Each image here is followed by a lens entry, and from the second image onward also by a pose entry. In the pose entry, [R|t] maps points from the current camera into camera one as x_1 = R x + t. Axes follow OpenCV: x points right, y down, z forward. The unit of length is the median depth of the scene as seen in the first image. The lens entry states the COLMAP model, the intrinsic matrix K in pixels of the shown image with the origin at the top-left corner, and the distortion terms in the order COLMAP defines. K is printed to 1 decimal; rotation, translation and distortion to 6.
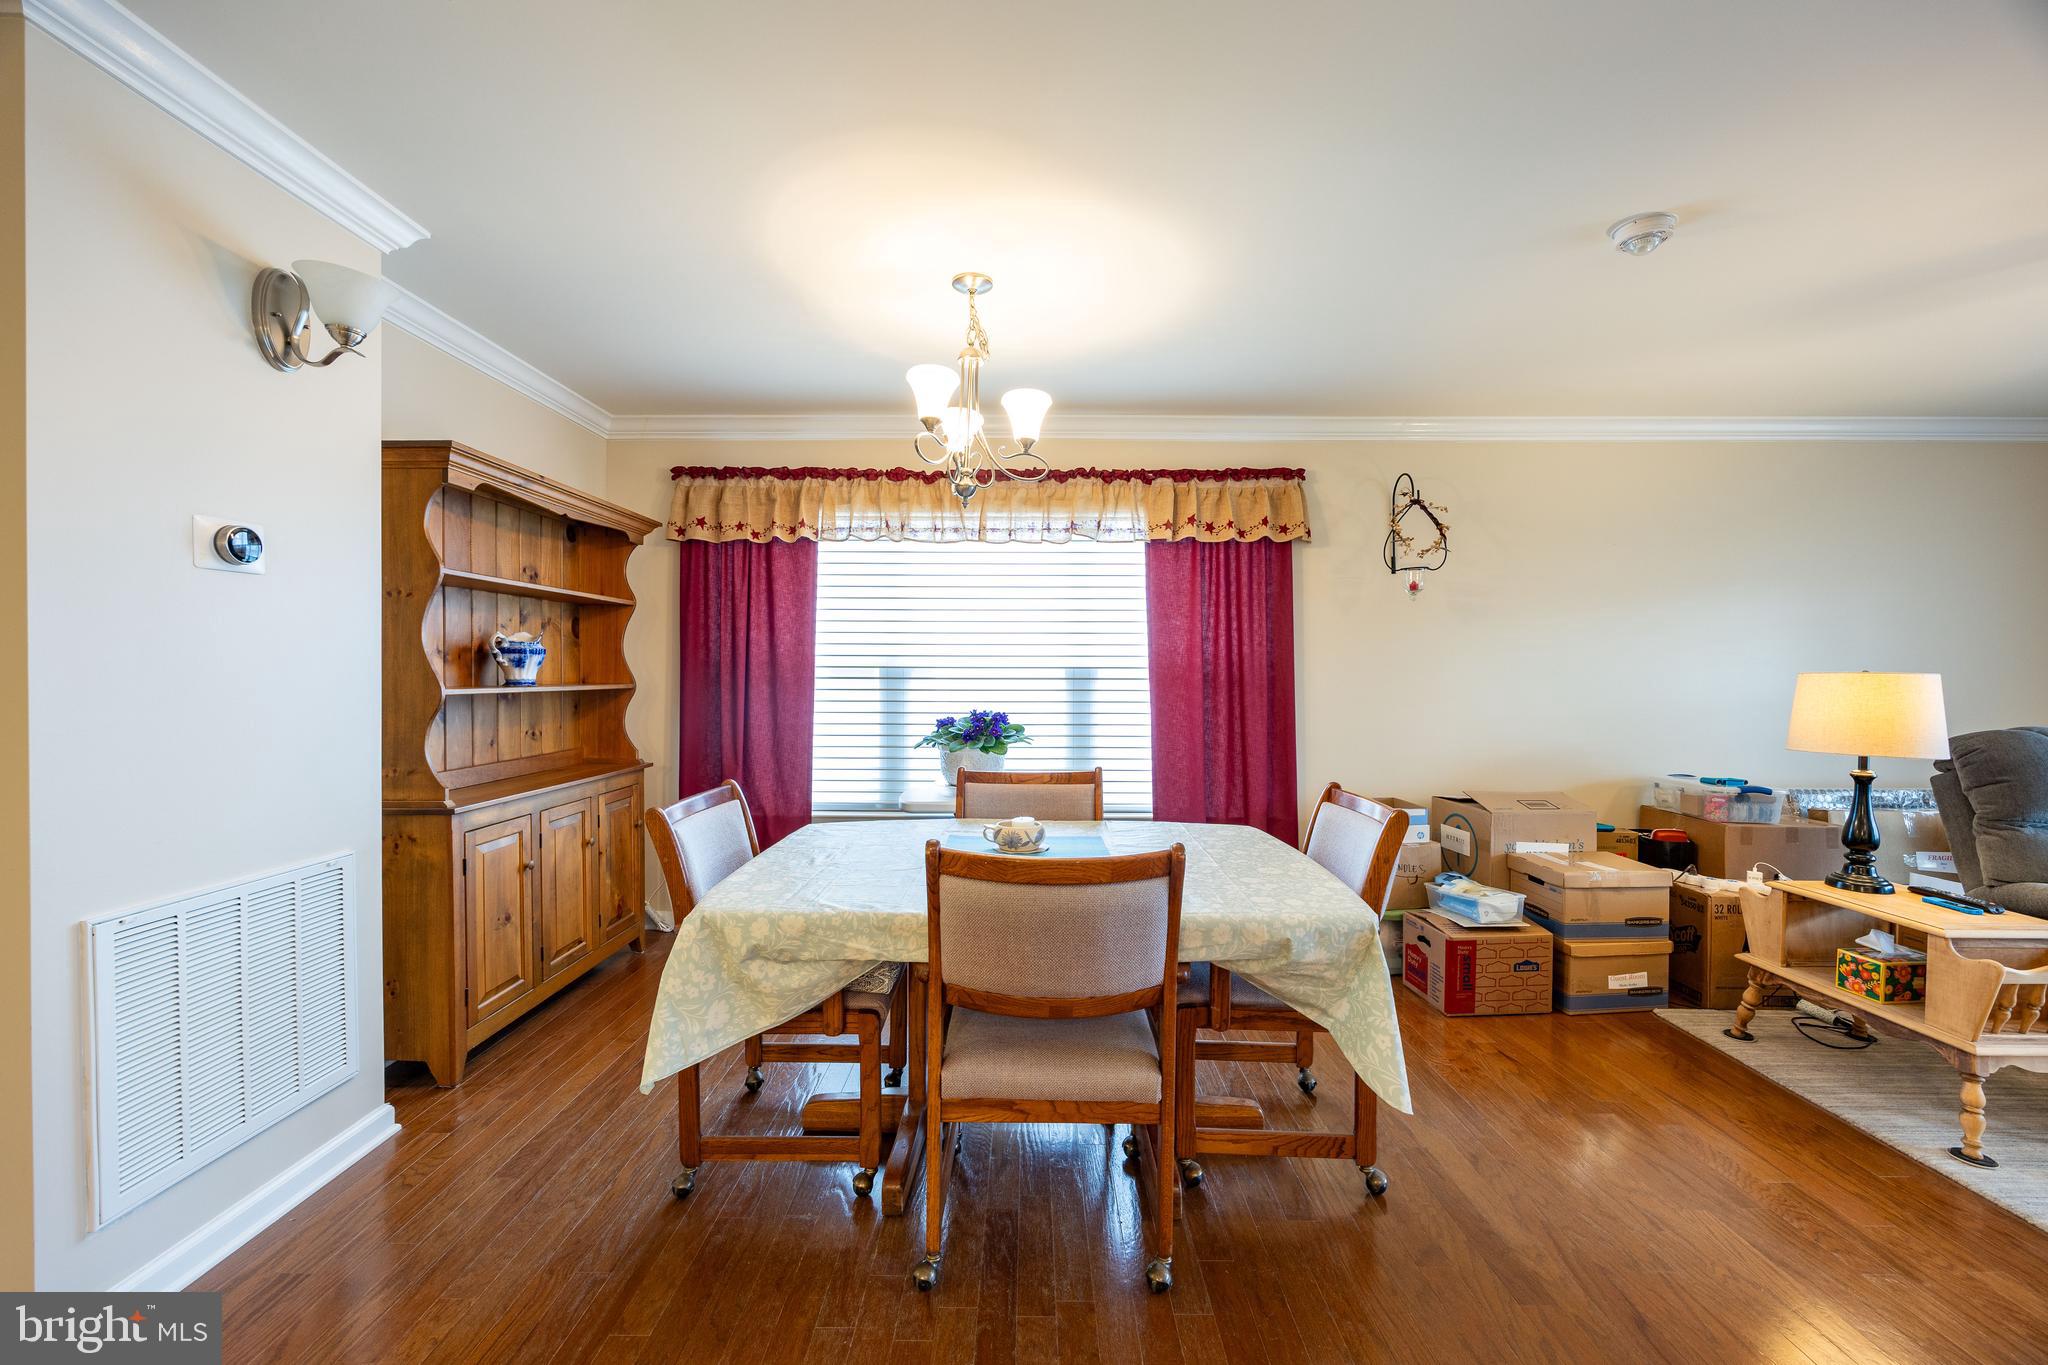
lens RADIAL K [[777.3, 0, 1022.1], [0, 777.3, 685.3], [0, 0, 1]] dist [-0.003399, 0.000310]
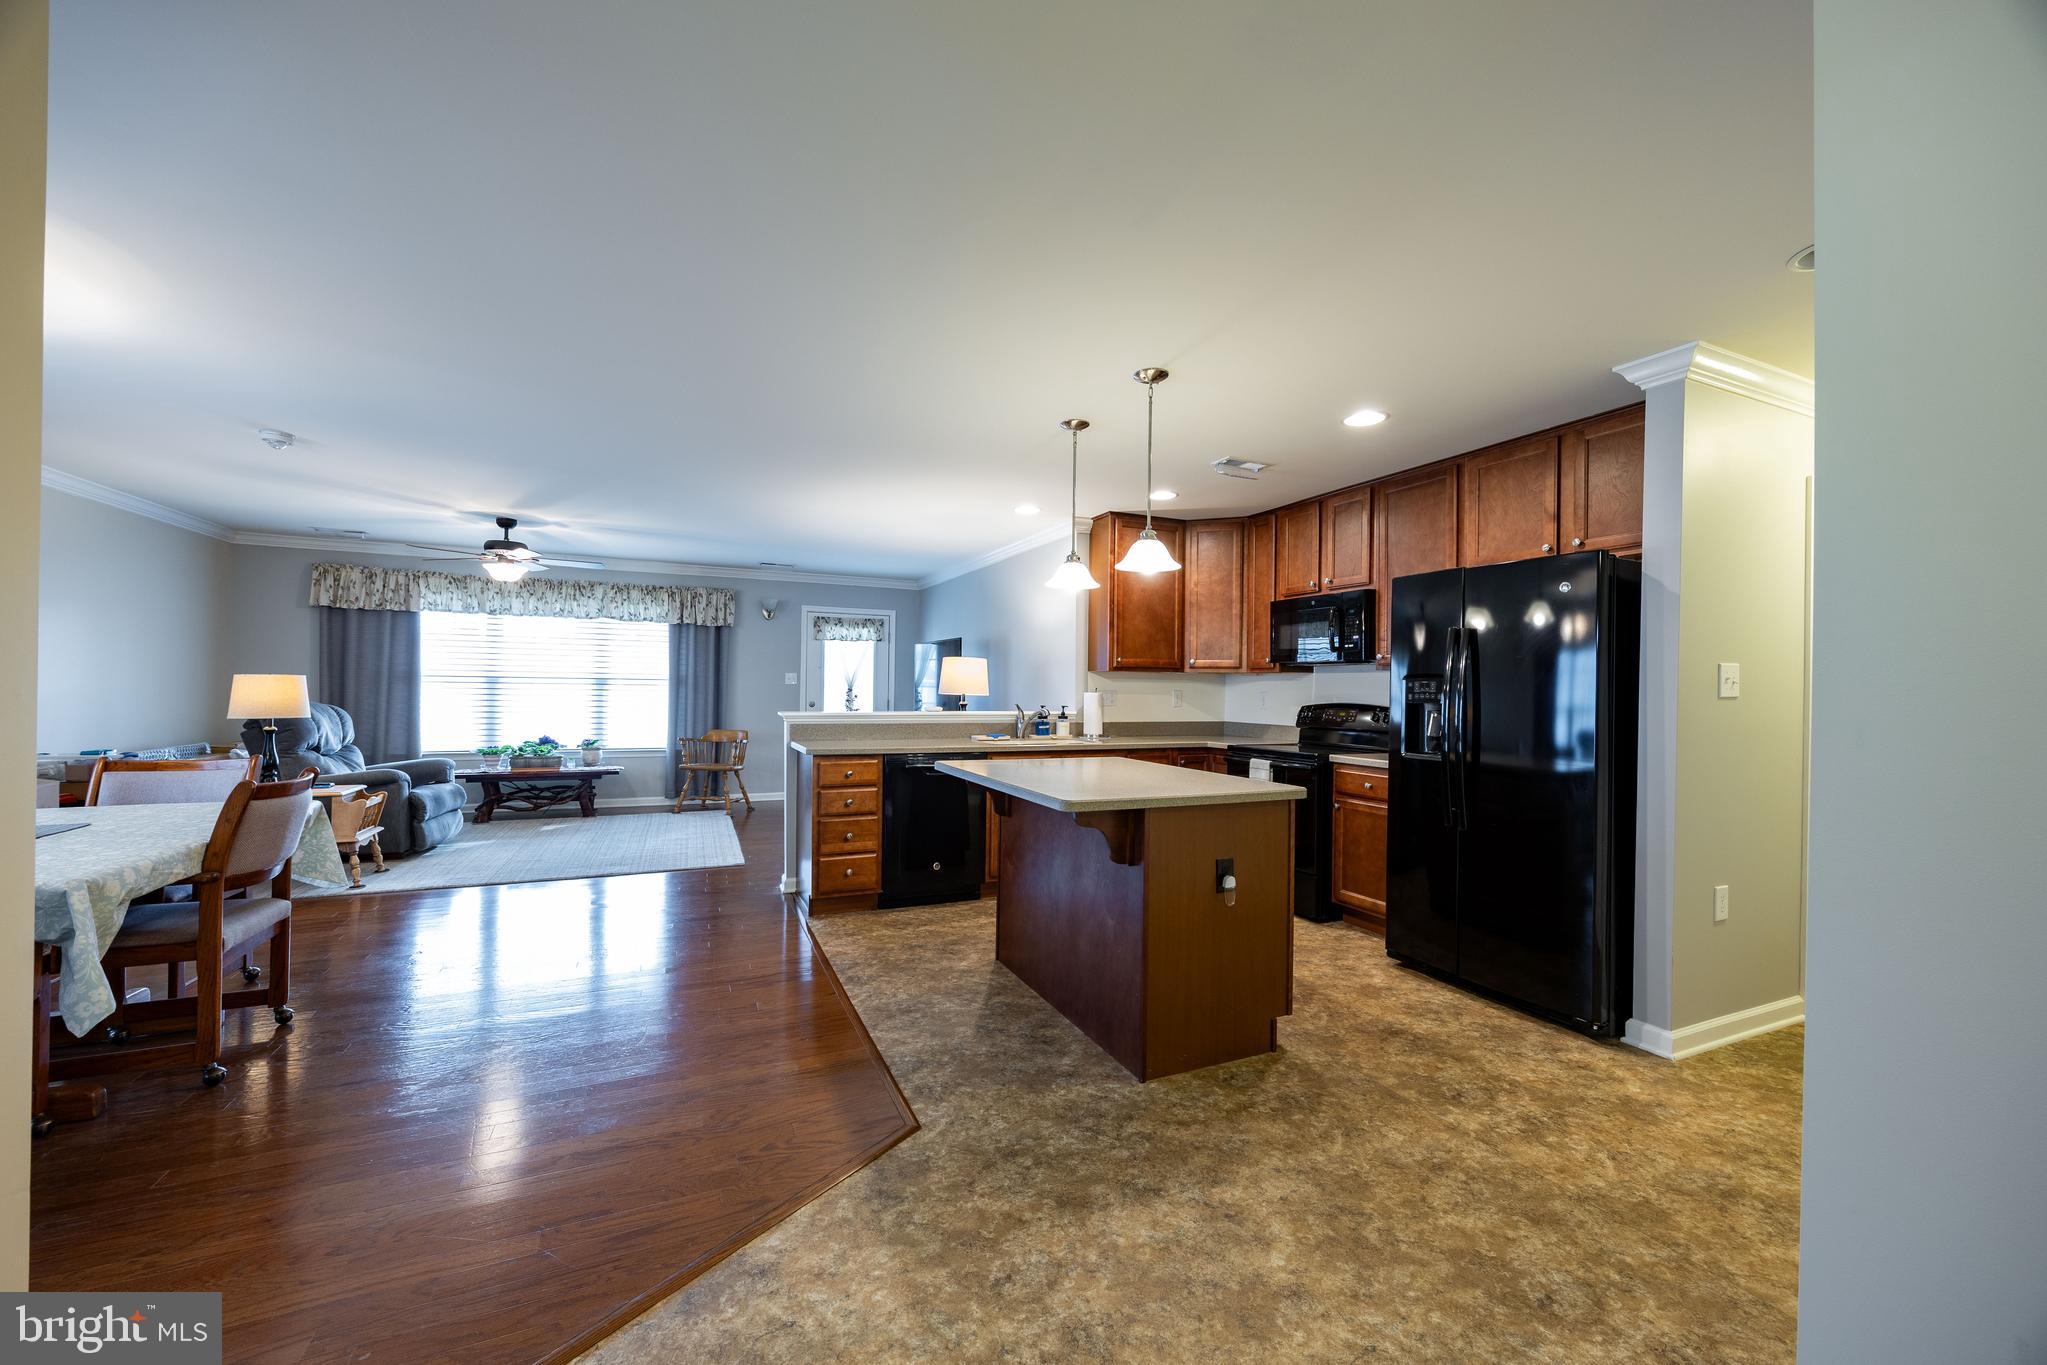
lens RADIAL K [[776.9, 0, 1023.5], [0, 776.9, 684.0], [0, 0, 1]] dist [-0.003399, 0.000310]
pose [[-0.415850, -0.007680, 0.909401, -1.026327], [-0.000050, 0.999965, 0.008422, -0.007304], [-0.909433, 0.003457, -0.415835, 0.091022]]
